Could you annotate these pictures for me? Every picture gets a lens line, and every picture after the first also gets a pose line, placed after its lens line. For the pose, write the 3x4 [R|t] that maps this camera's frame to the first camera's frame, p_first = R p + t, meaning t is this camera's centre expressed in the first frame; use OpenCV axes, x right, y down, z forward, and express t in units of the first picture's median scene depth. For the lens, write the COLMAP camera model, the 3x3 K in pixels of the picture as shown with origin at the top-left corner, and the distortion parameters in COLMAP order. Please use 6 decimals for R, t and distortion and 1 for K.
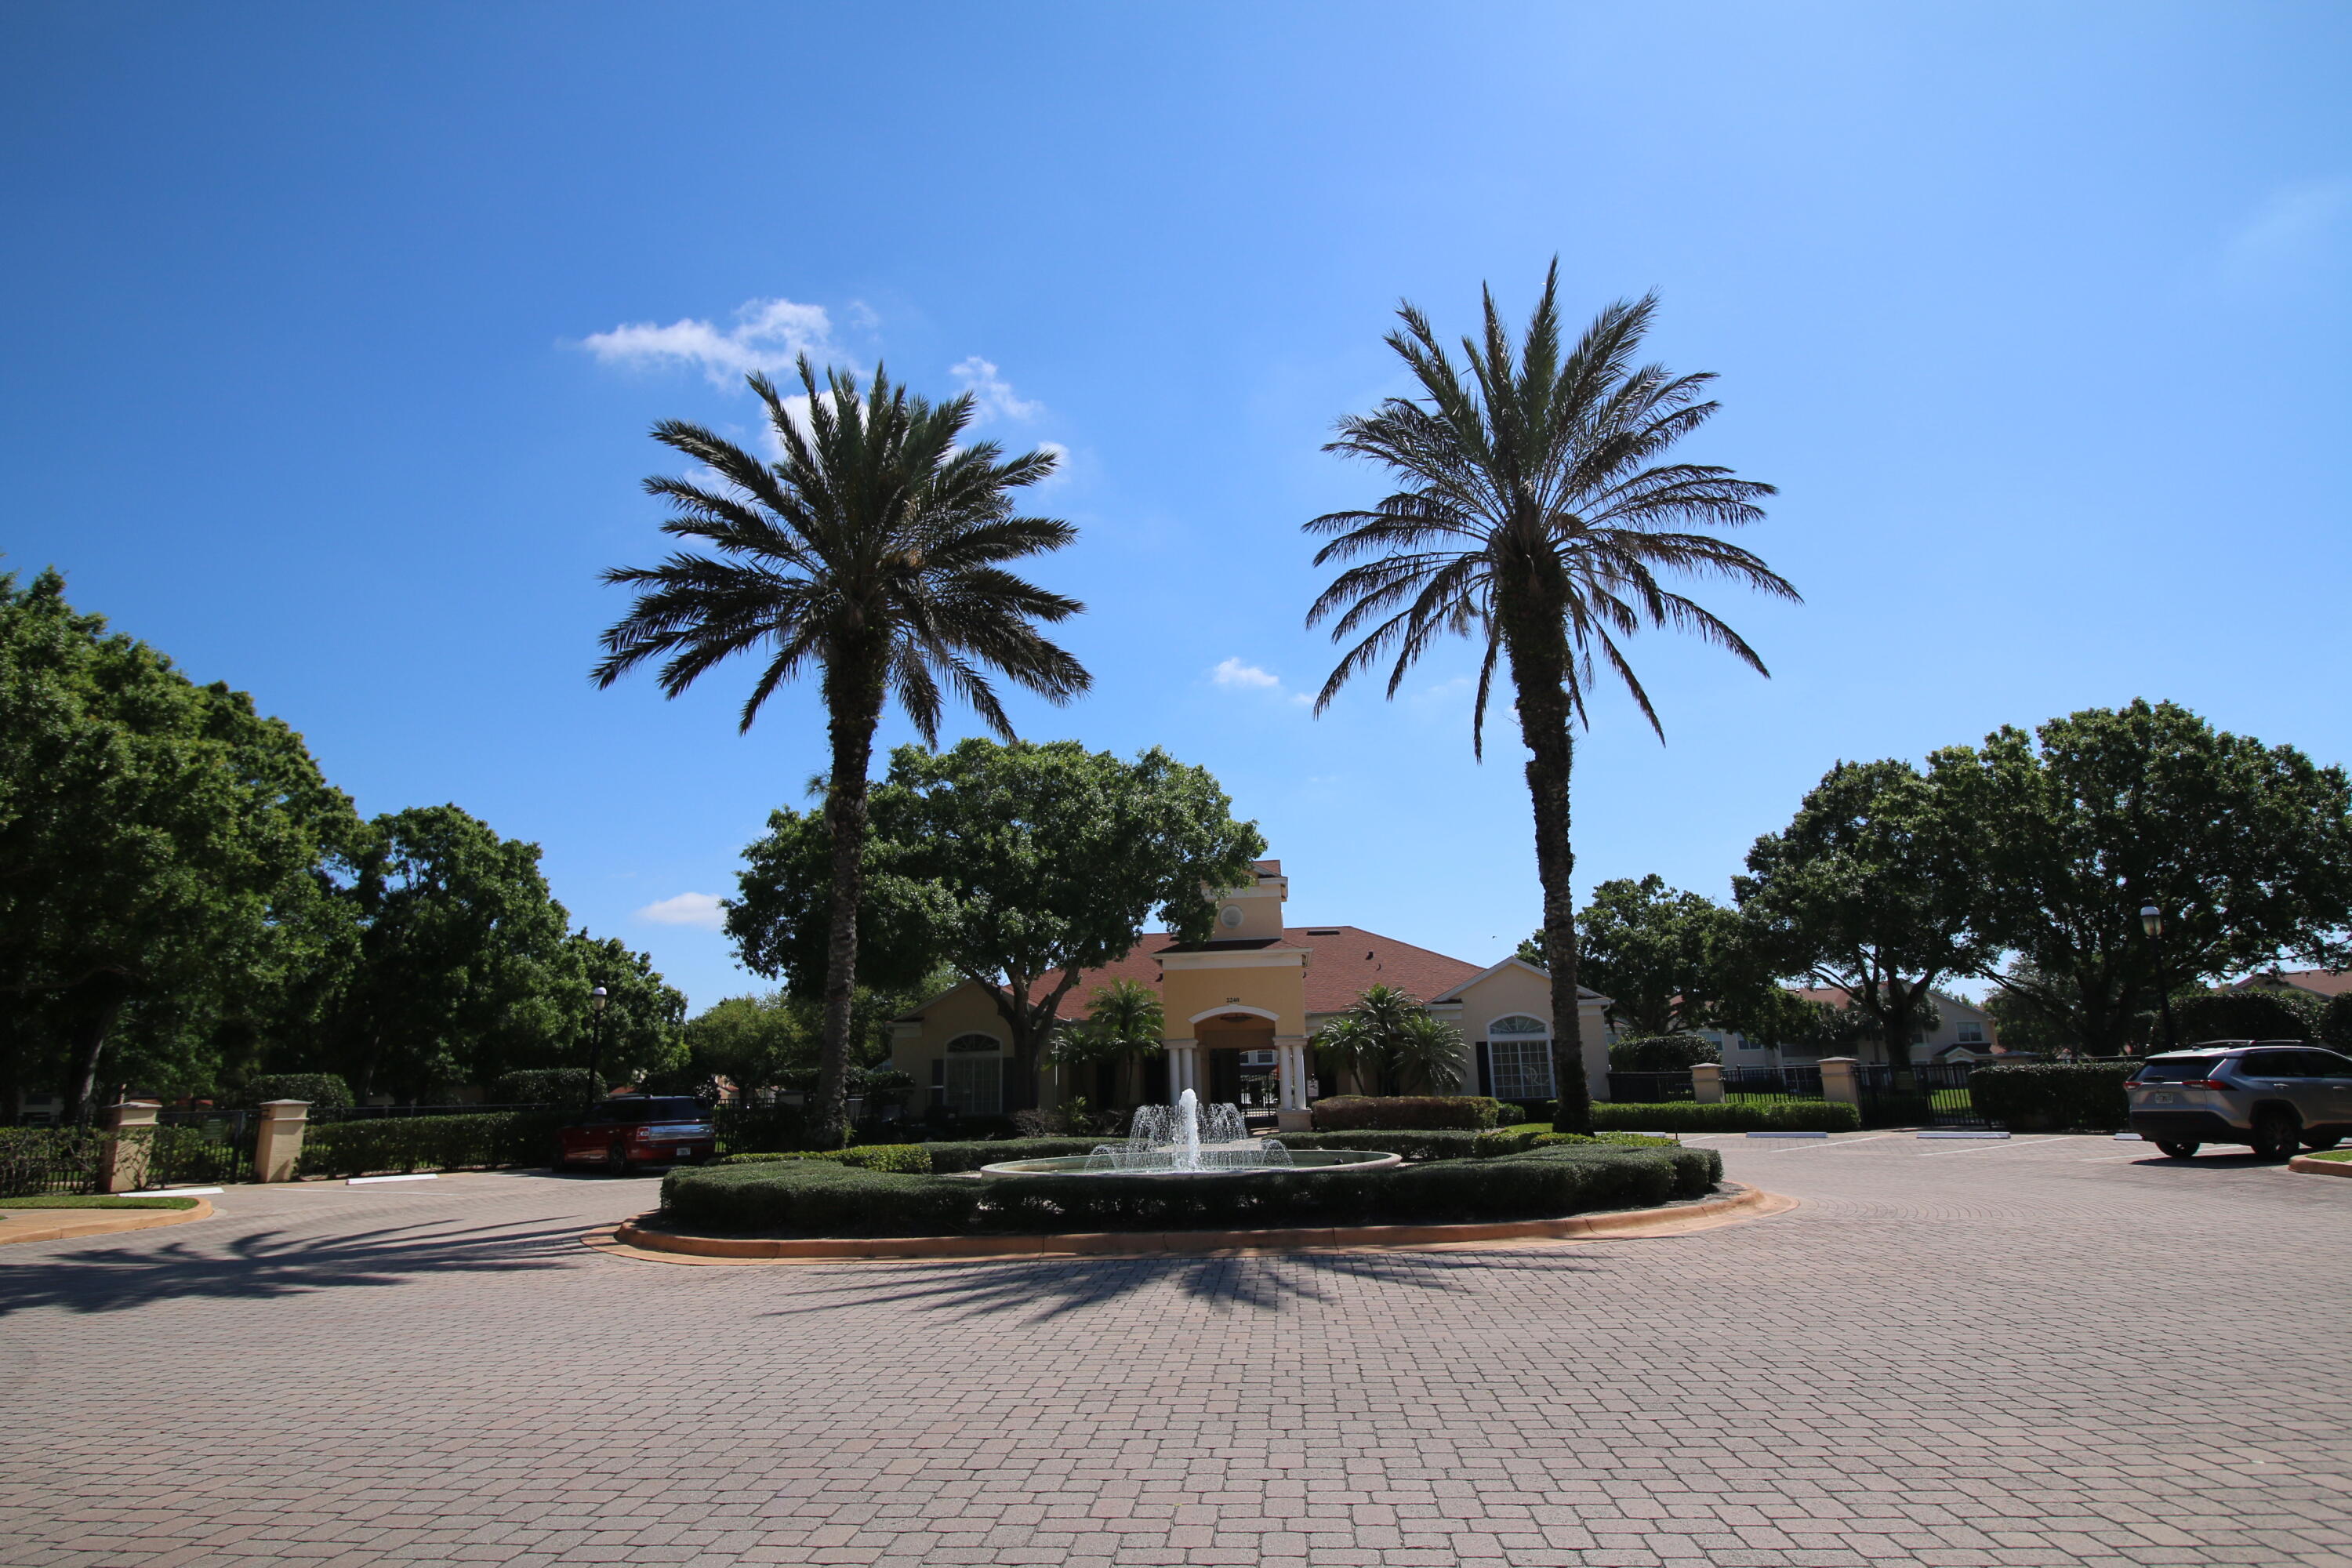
lens RADIAL K [[1281.4, 0, 1176.0], [0, 1281.4, 784.0], [0, 0, 1]] dist [-0.002641, -0.000685]
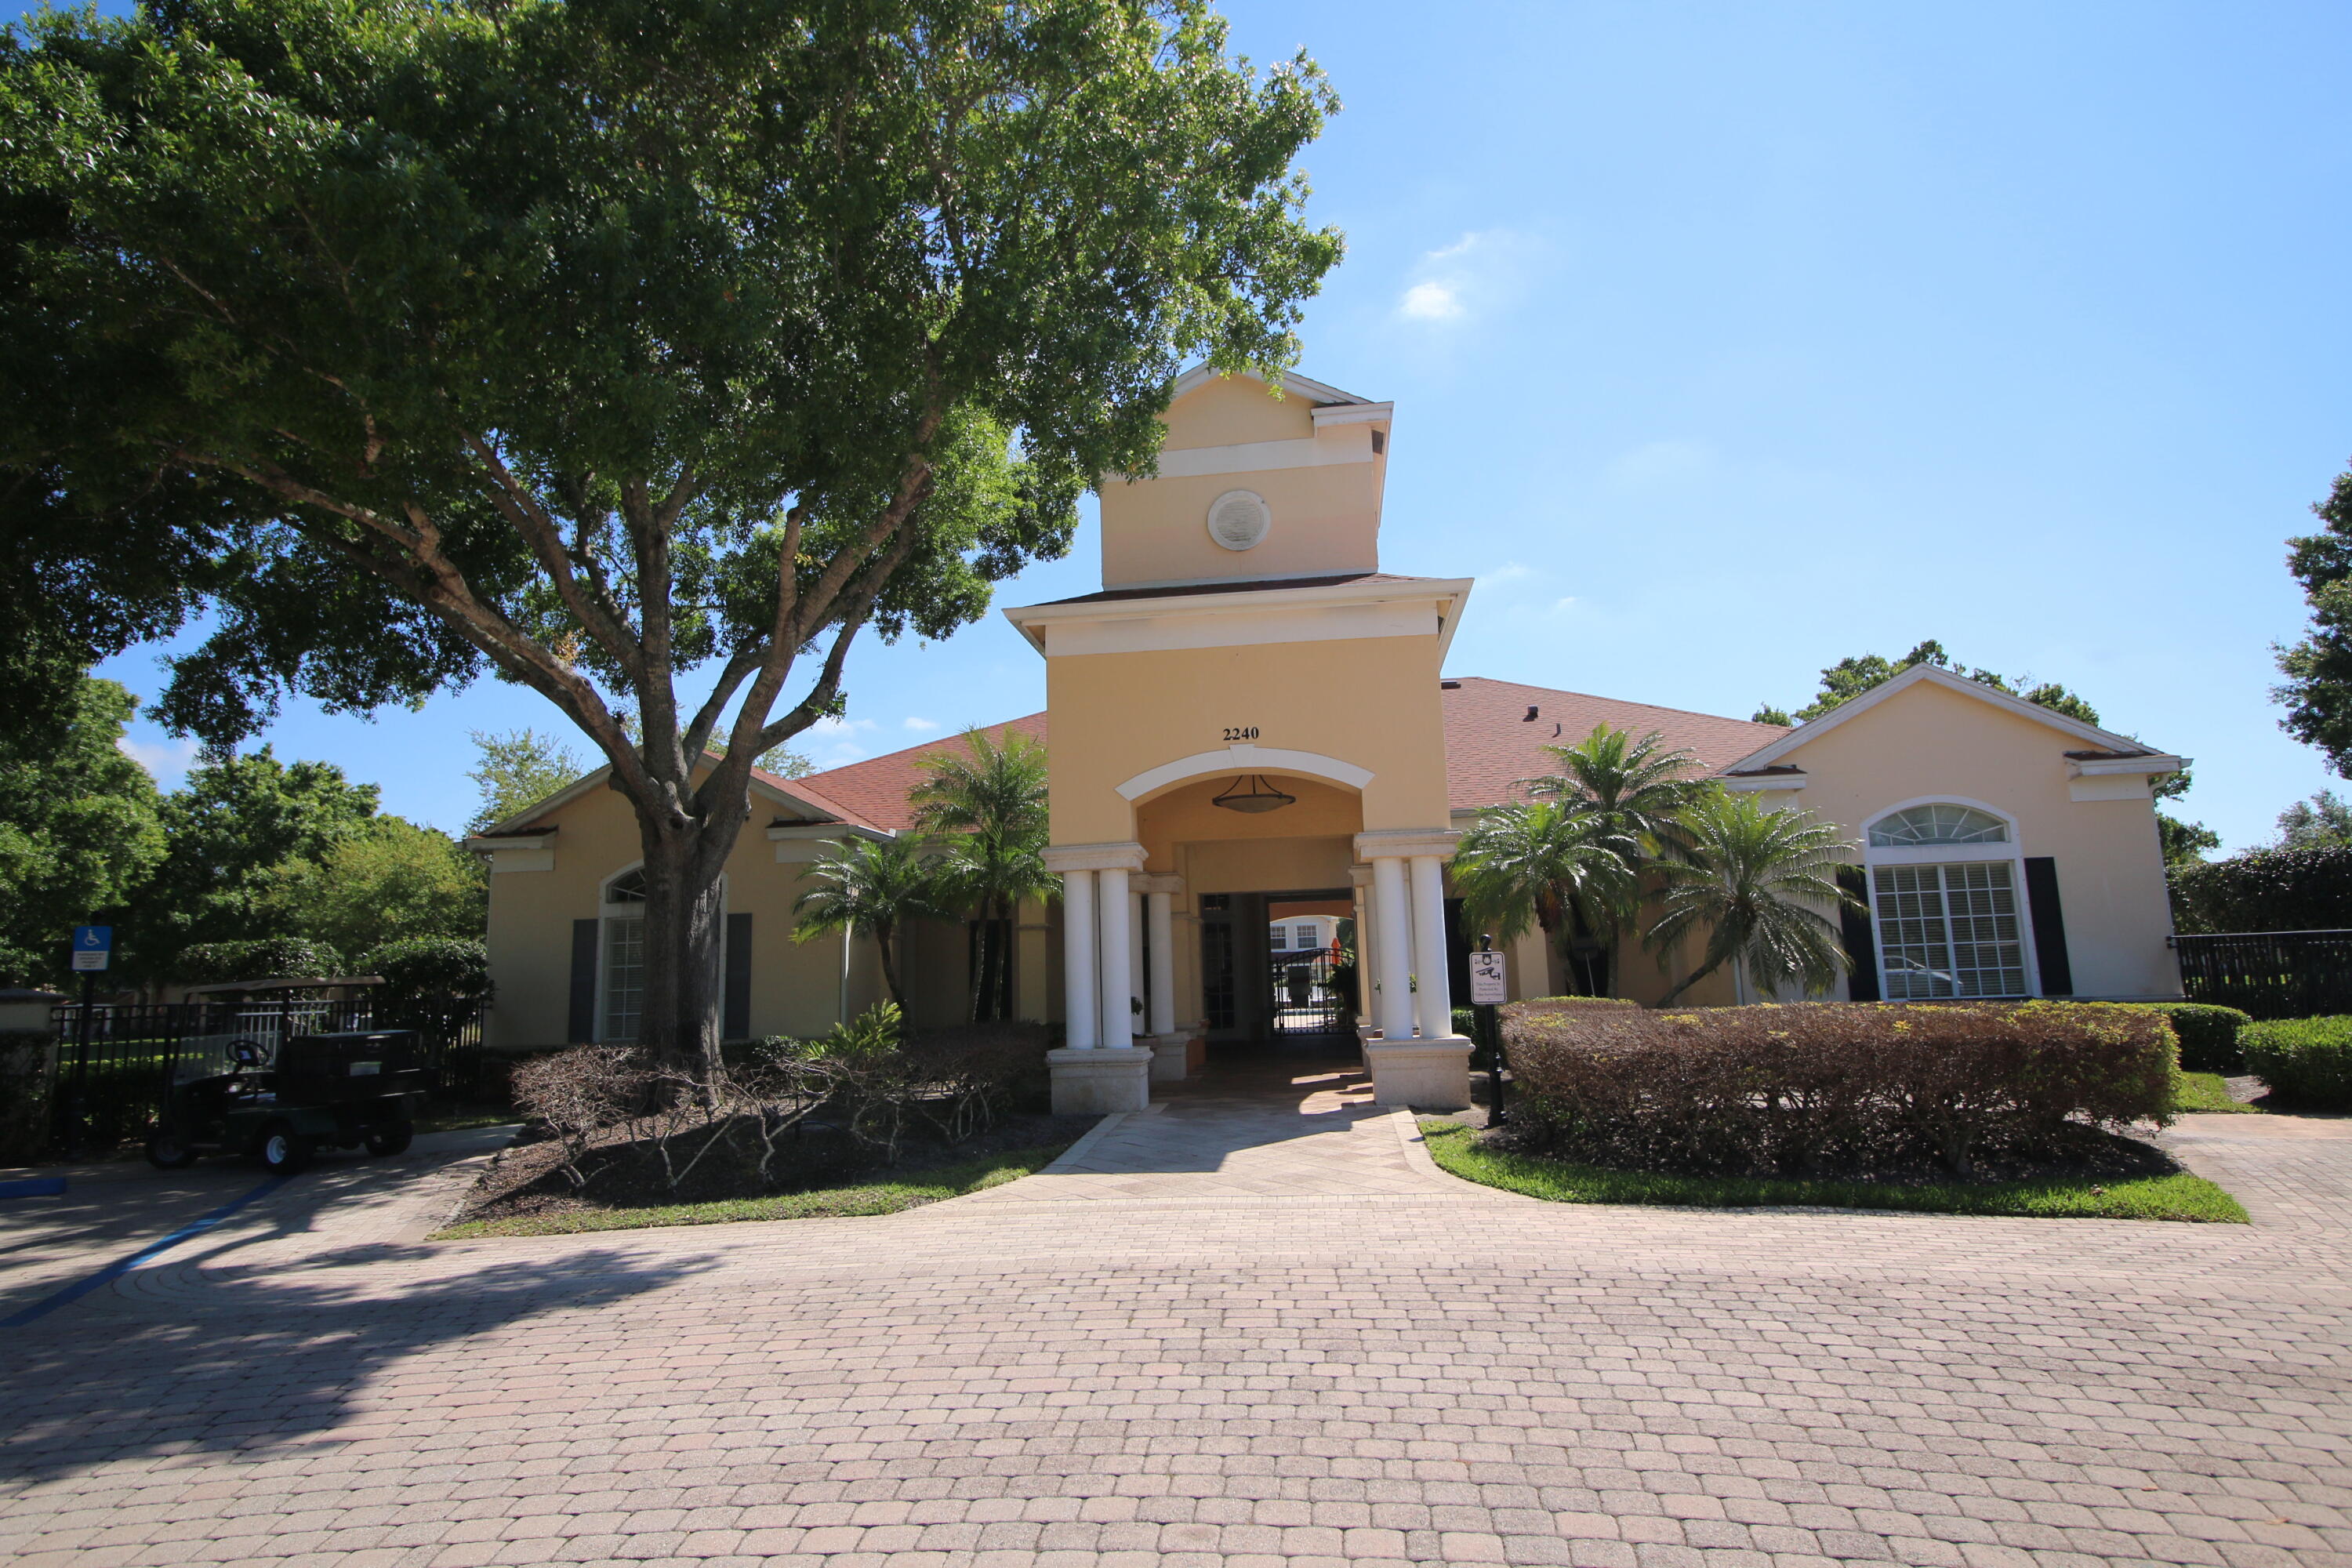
lens RADIAL K [[1281.4, 0, 1176.0], [0, 1281.4, 784.0], [0, 0, 1]] dist [-0.002641, -0.000685]
pose [[0.999569, -0.009768, -0.027677, 0.032606], [0.011956, 0.996719, 0.080049, 0.139097], [0.026804, -0.080346, 0.996407, 0.583814]]
